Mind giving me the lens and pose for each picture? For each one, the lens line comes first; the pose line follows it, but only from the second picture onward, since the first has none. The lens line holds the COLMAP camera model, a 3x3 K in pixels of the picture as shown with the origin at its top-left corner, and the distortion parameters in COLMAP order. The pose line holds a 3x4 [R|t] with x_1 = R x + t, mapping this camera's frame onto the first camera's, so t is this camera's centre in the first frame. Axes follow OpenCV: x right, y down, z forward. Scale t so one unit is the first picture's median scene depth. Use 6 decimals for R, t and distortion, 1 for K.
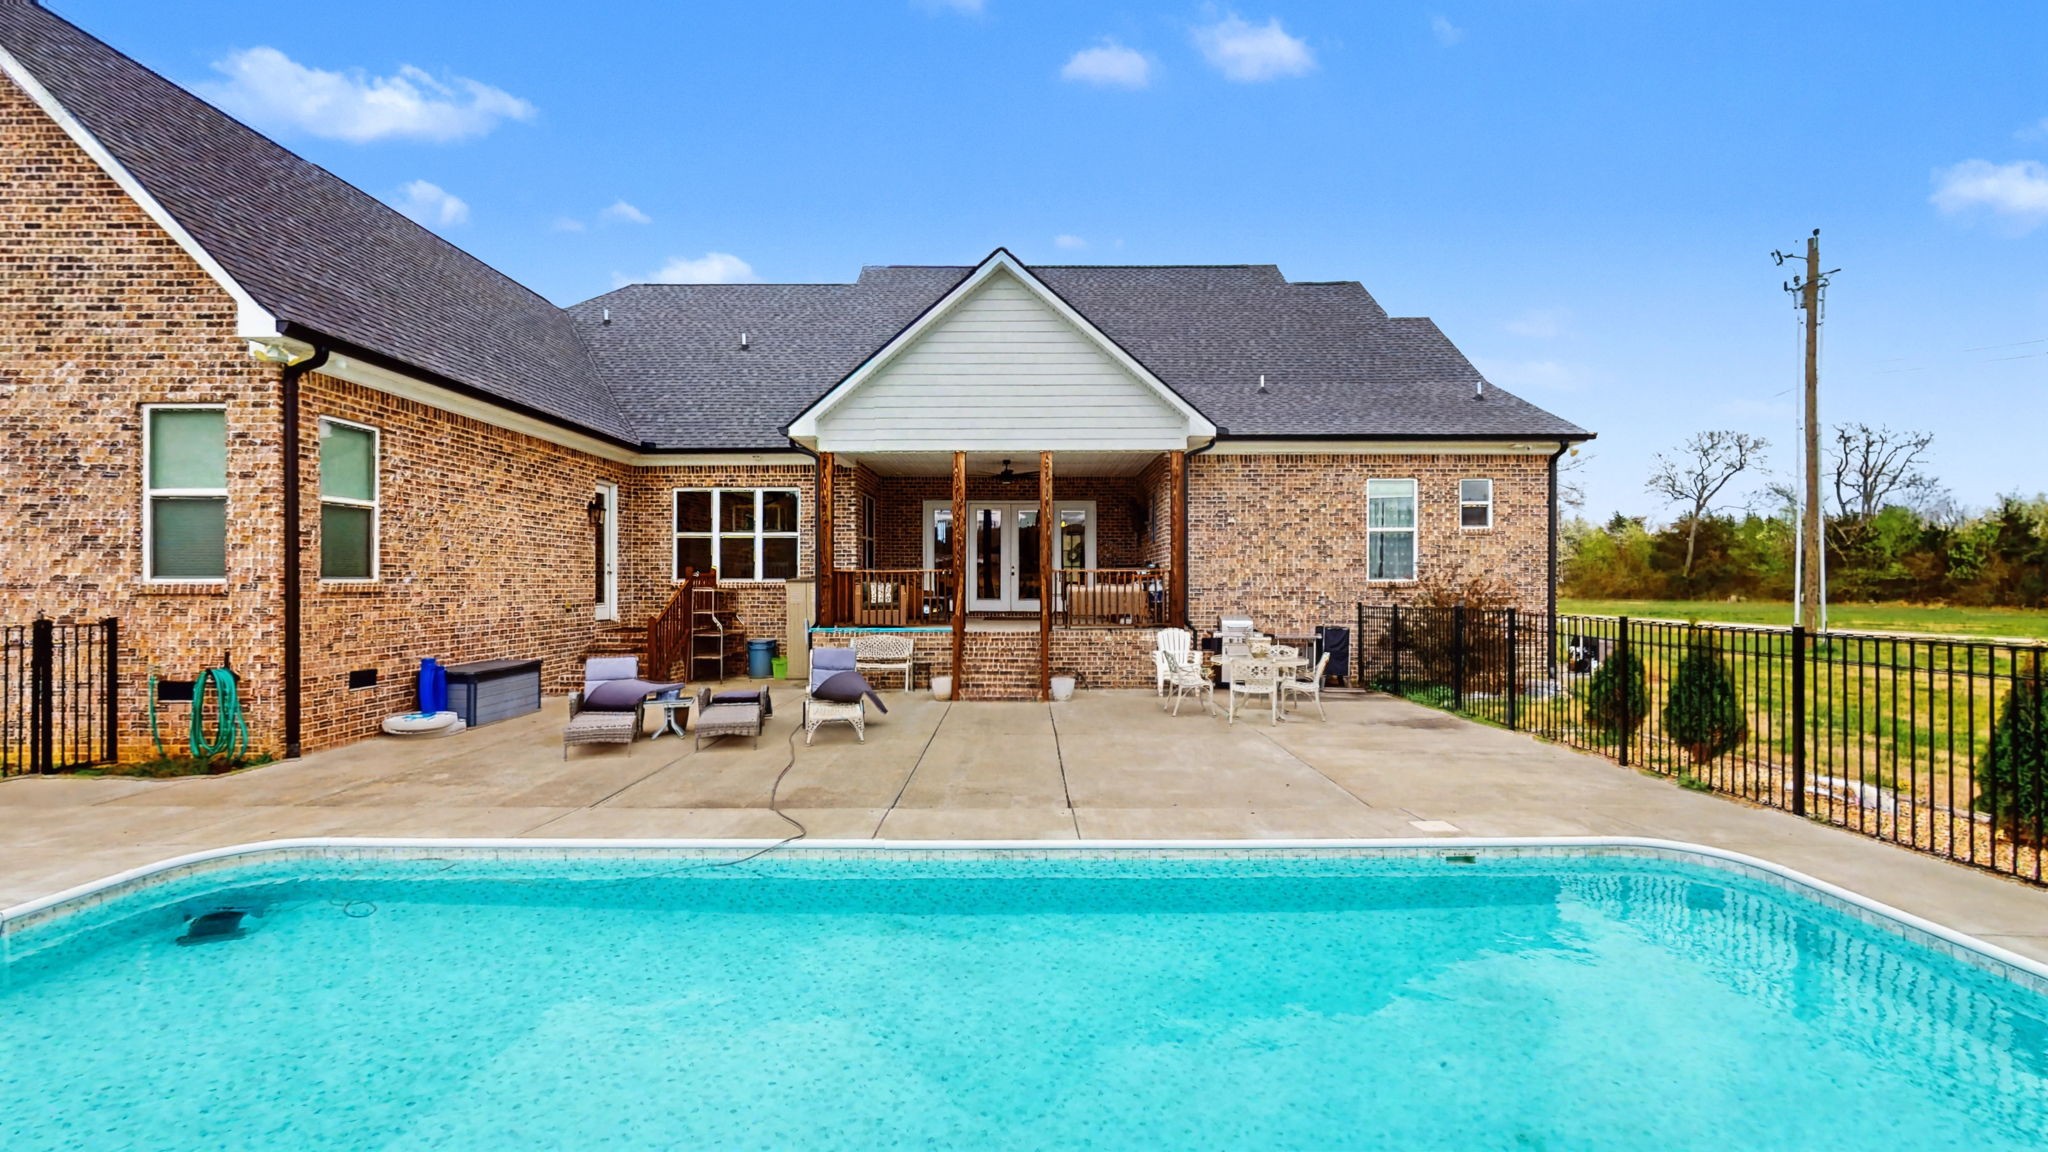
lens RADIAL K [[859.0, 0, 1031.3], [0, 859.0, 574.1], [0, 0, 1]] dist [0.003504, -0.000039]
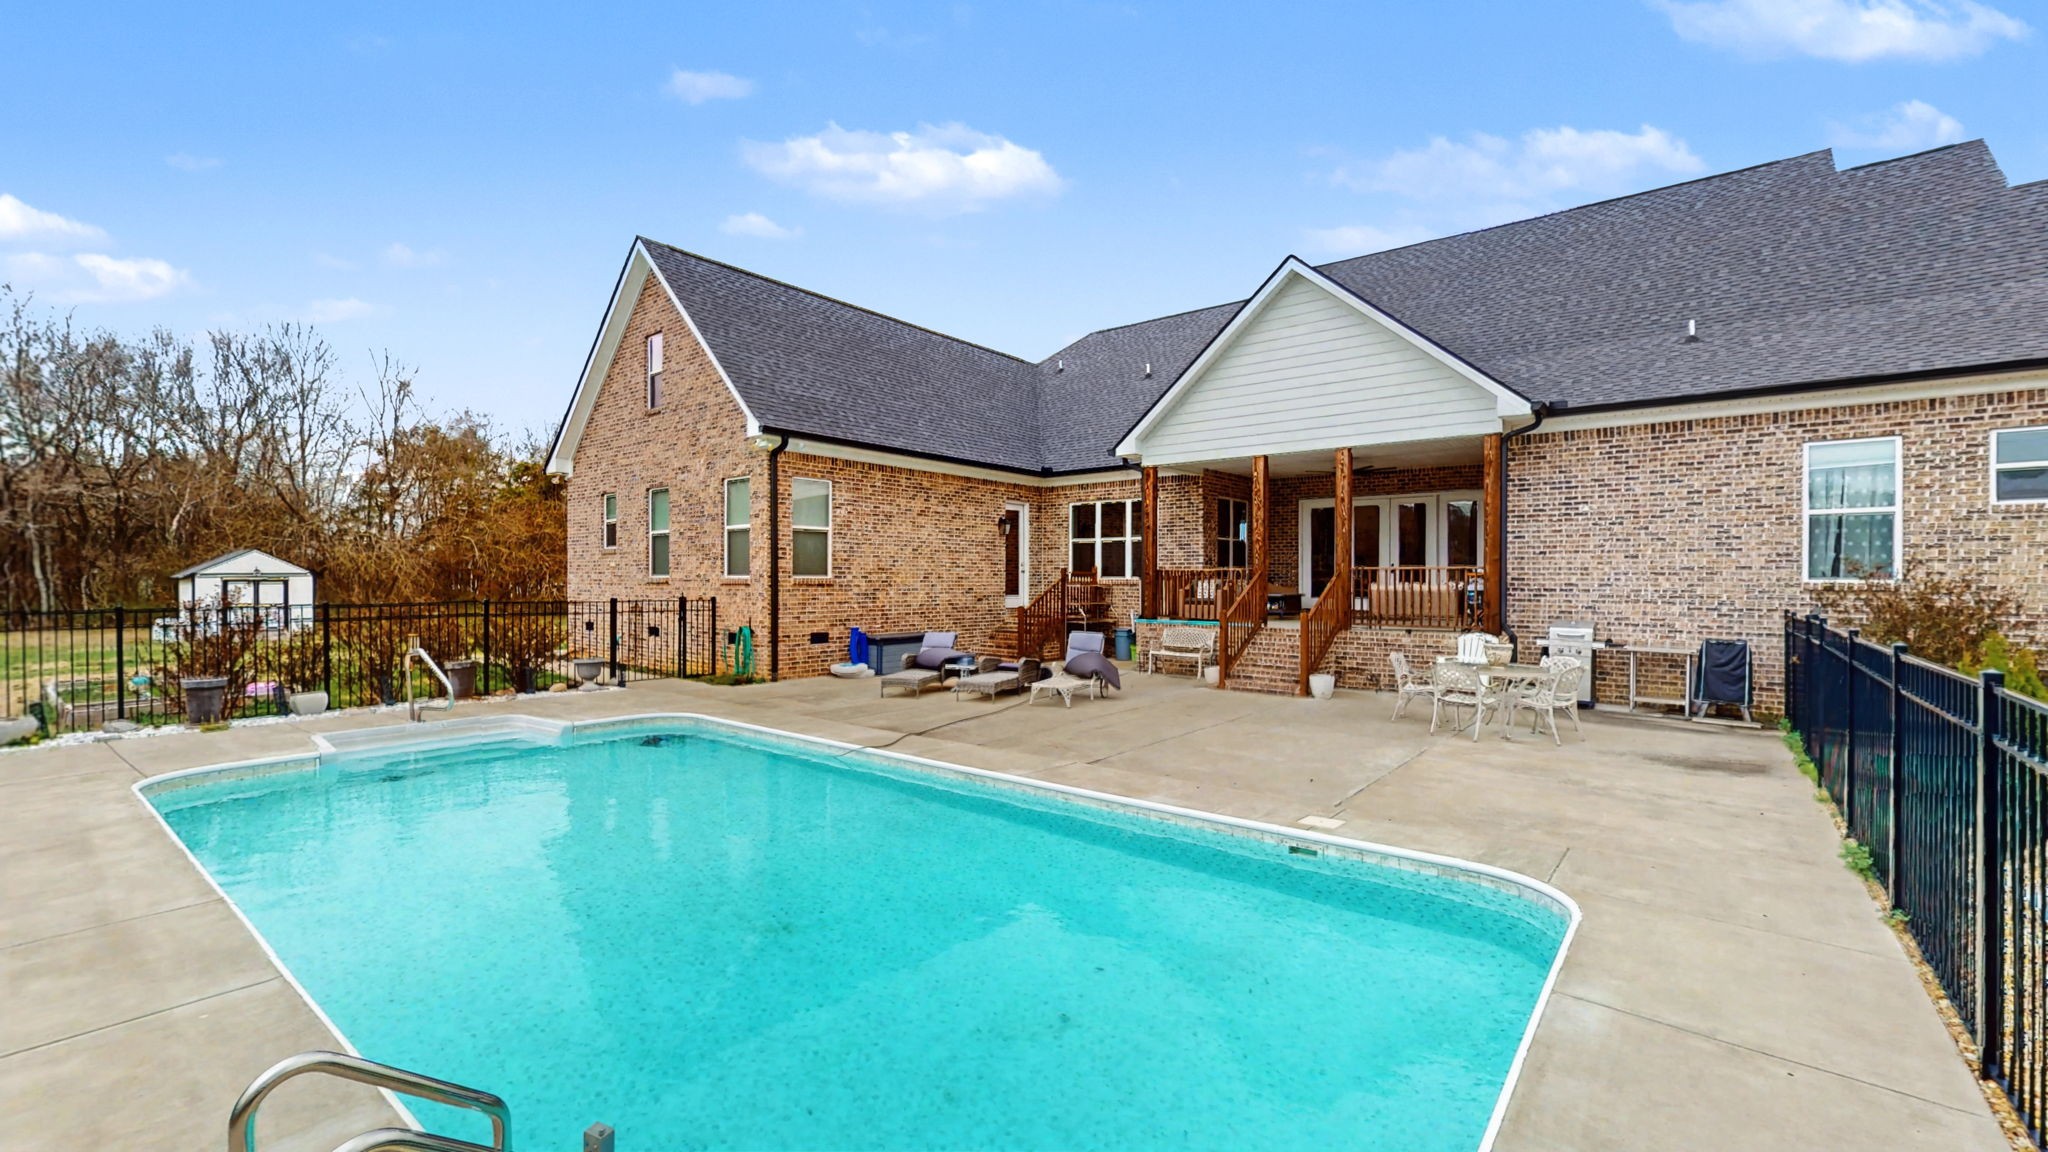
lens RADIAL K [[859.0, 0, 1022.7], [0, 859.0, 587.5], [0, 0, 1]] dist [0.003504, -0.000039]
pose [[0.776368, 0.010554, -0.630192, 0.359176], [0.001528, 0.999825, 0.018627, -0.001706], [0.630279, -0.015424, 0.776216, -0.002988]]
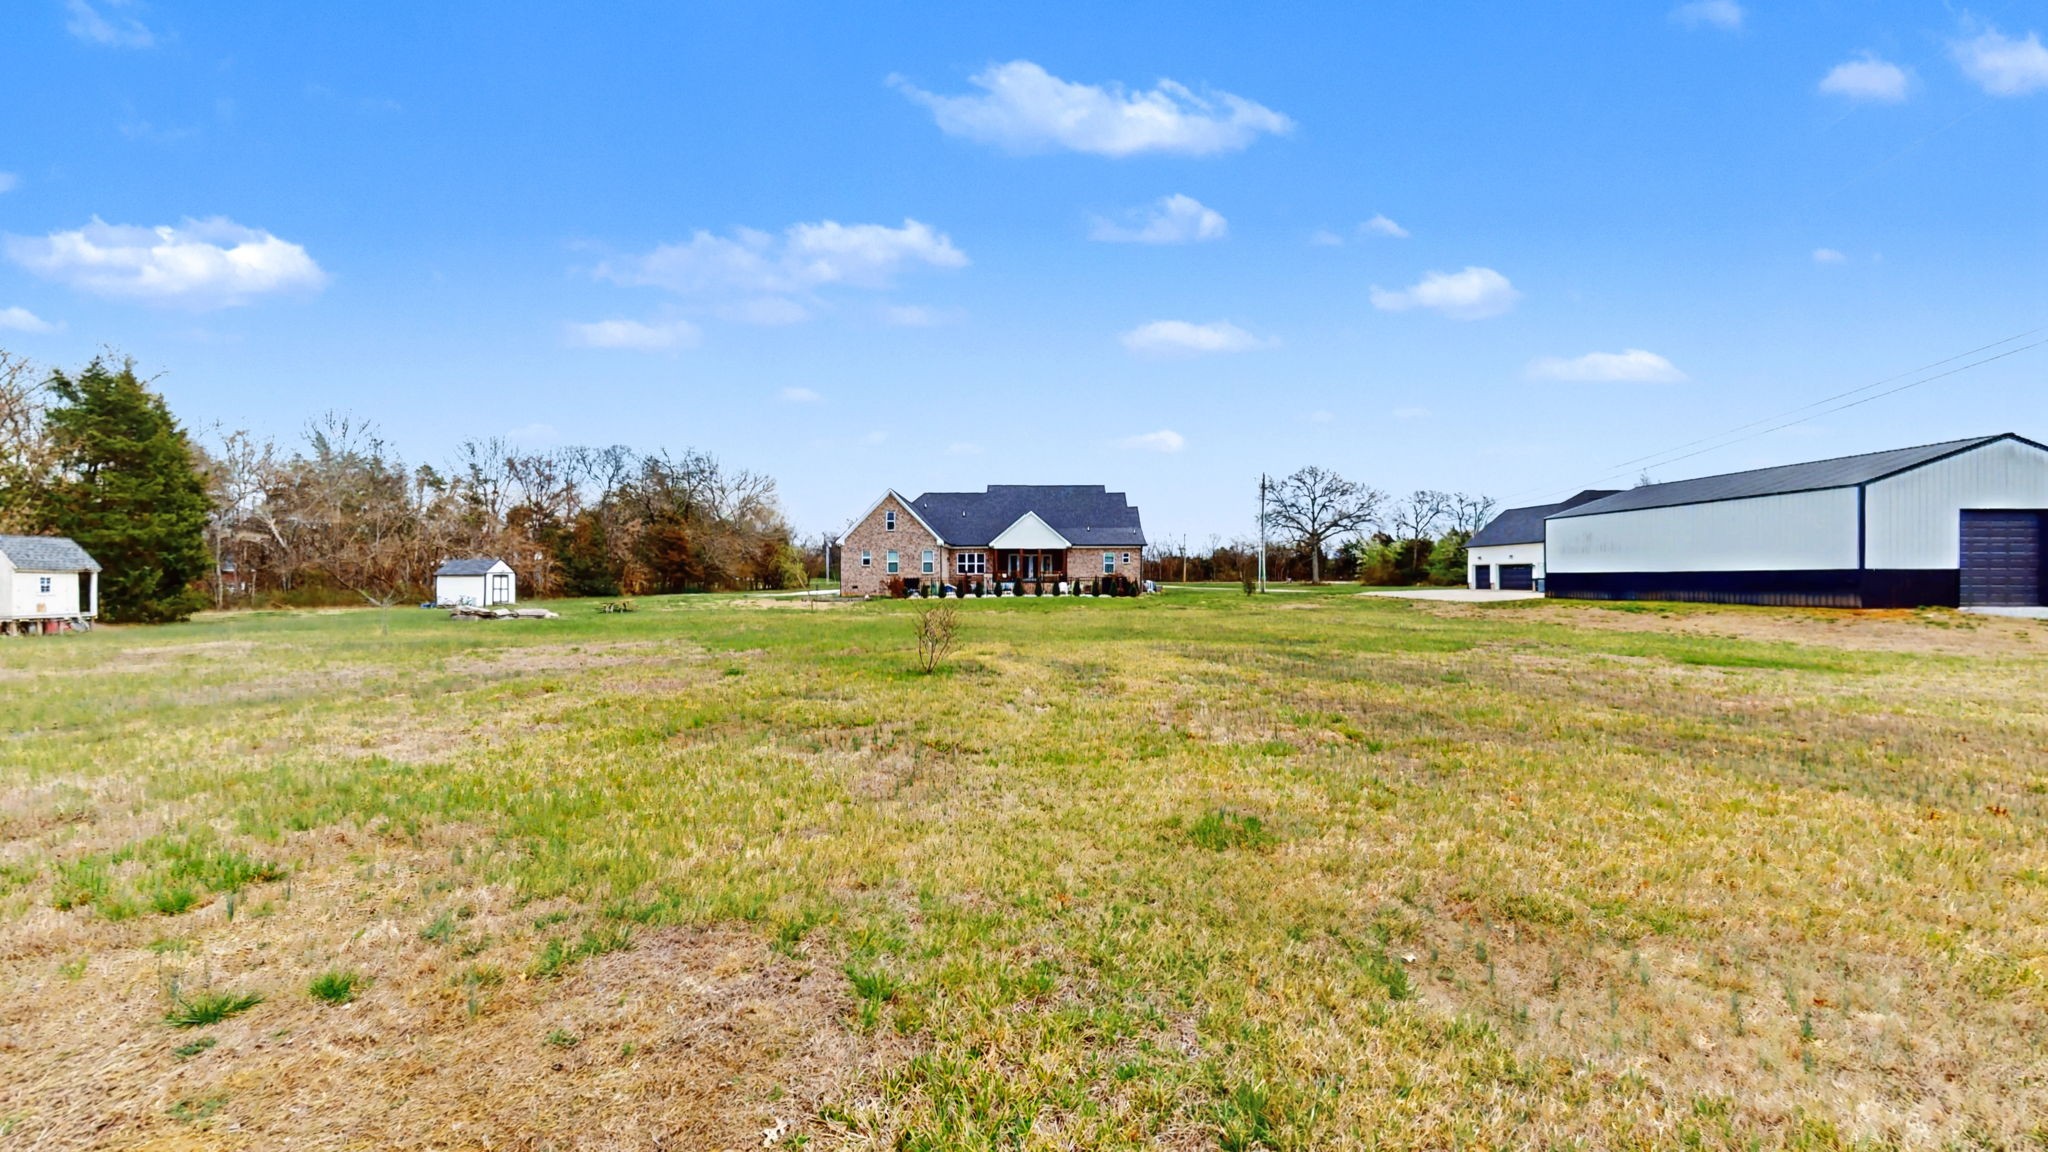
lens RADIAL K [[859.0, 0, 1017.4], [0, 859.0, 572.5], [0, 0, 1]] dist [0.003504, -0.000039]
pose [[0.999971, -0.001580, -0.007431, -0.073079], [0.001566, 0.999997, -0.001878, 0.012491], [0.007434, 0.001866, 0.999971, -4.162545]]
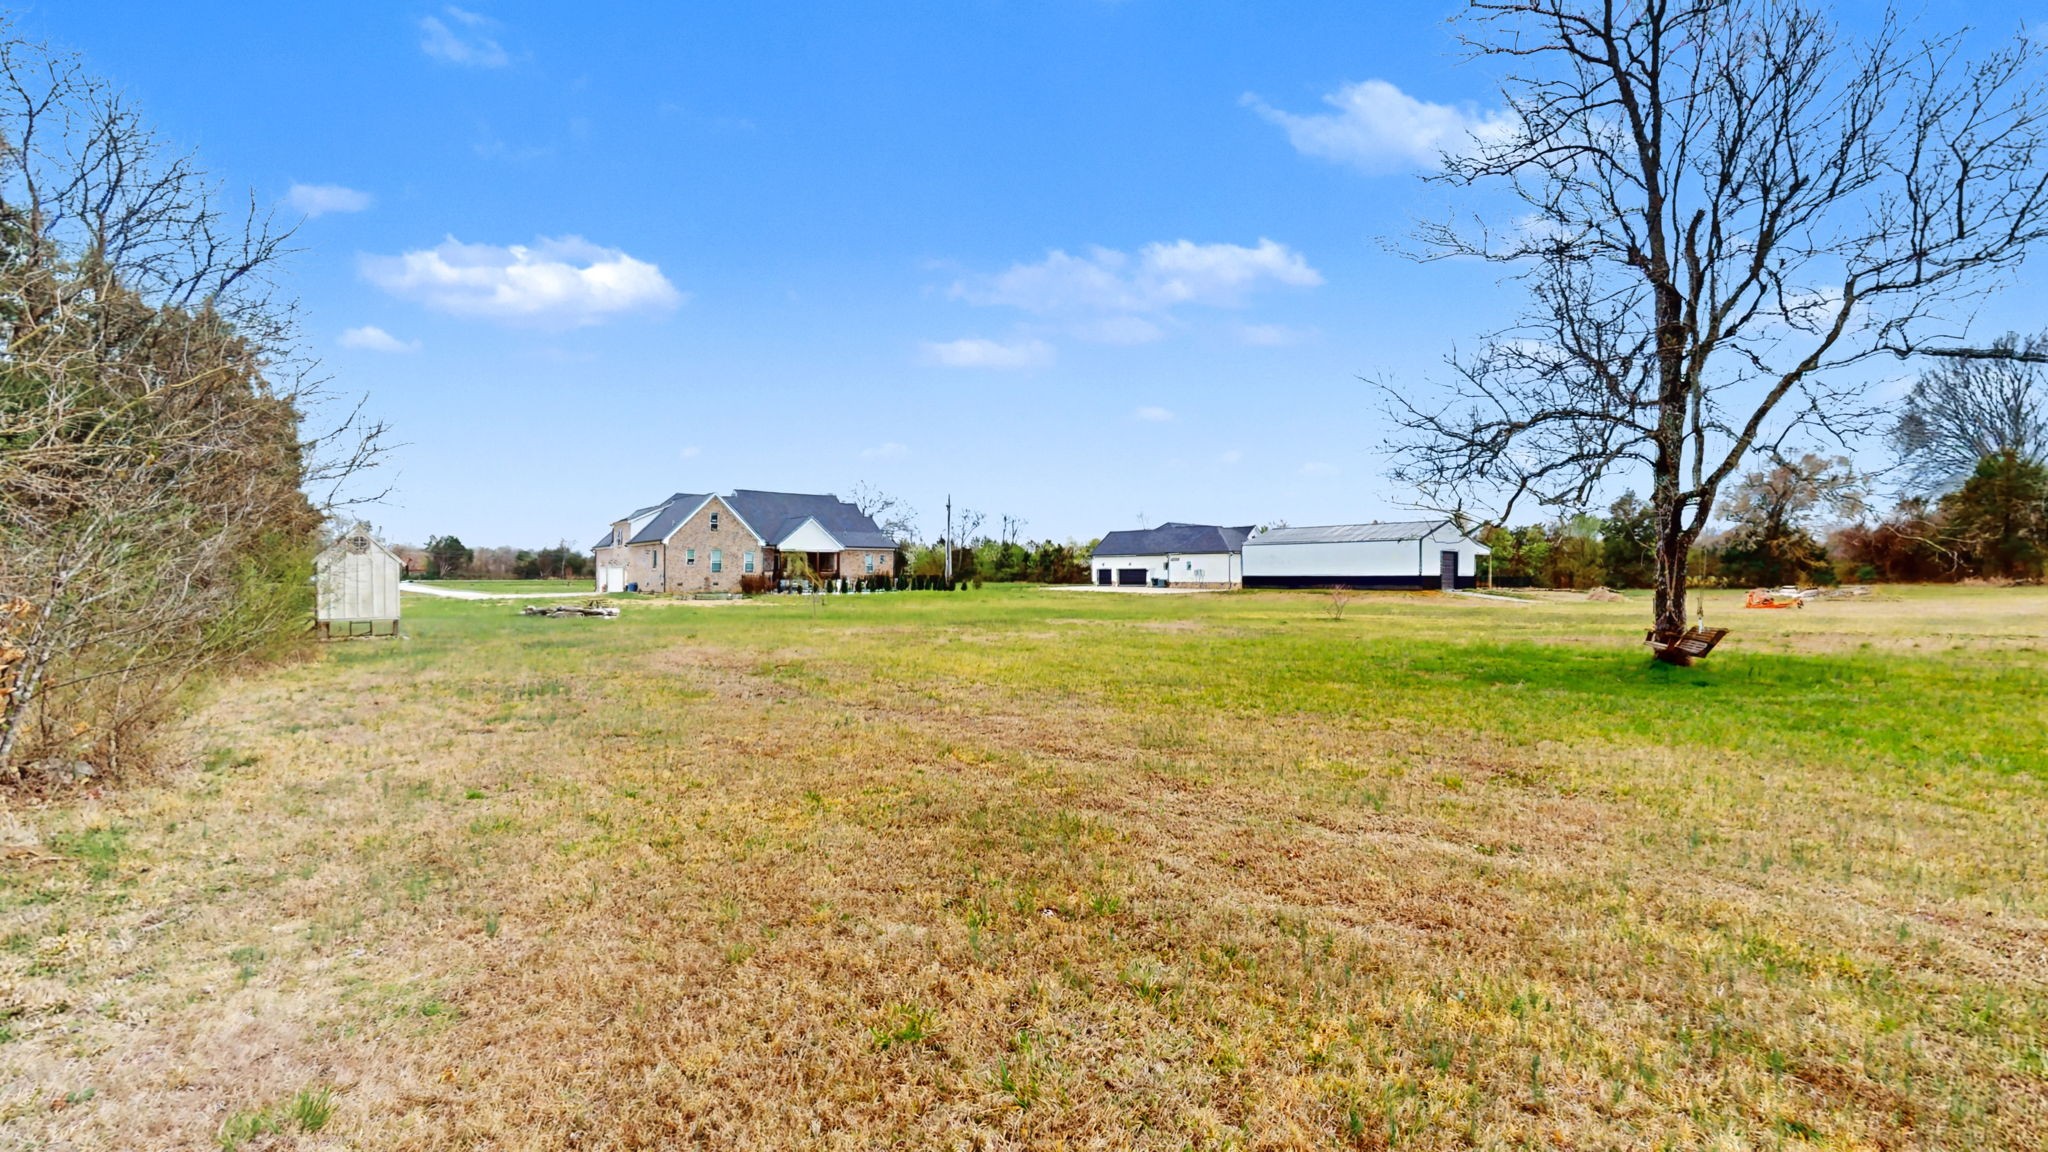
lens RADIAL K [[859.0, 0, 1027.2], [0, 859.0, 573.0], [0, 0, 1]] dist [0.003504, -0.000039]
pose [[0.783663, 0.004365, 0.621171, -2.510263], [-0.004997, 0.999987, -0.000723, 0.010196], [-0.621166, -0.002538, 0.783675, -4.478437]]
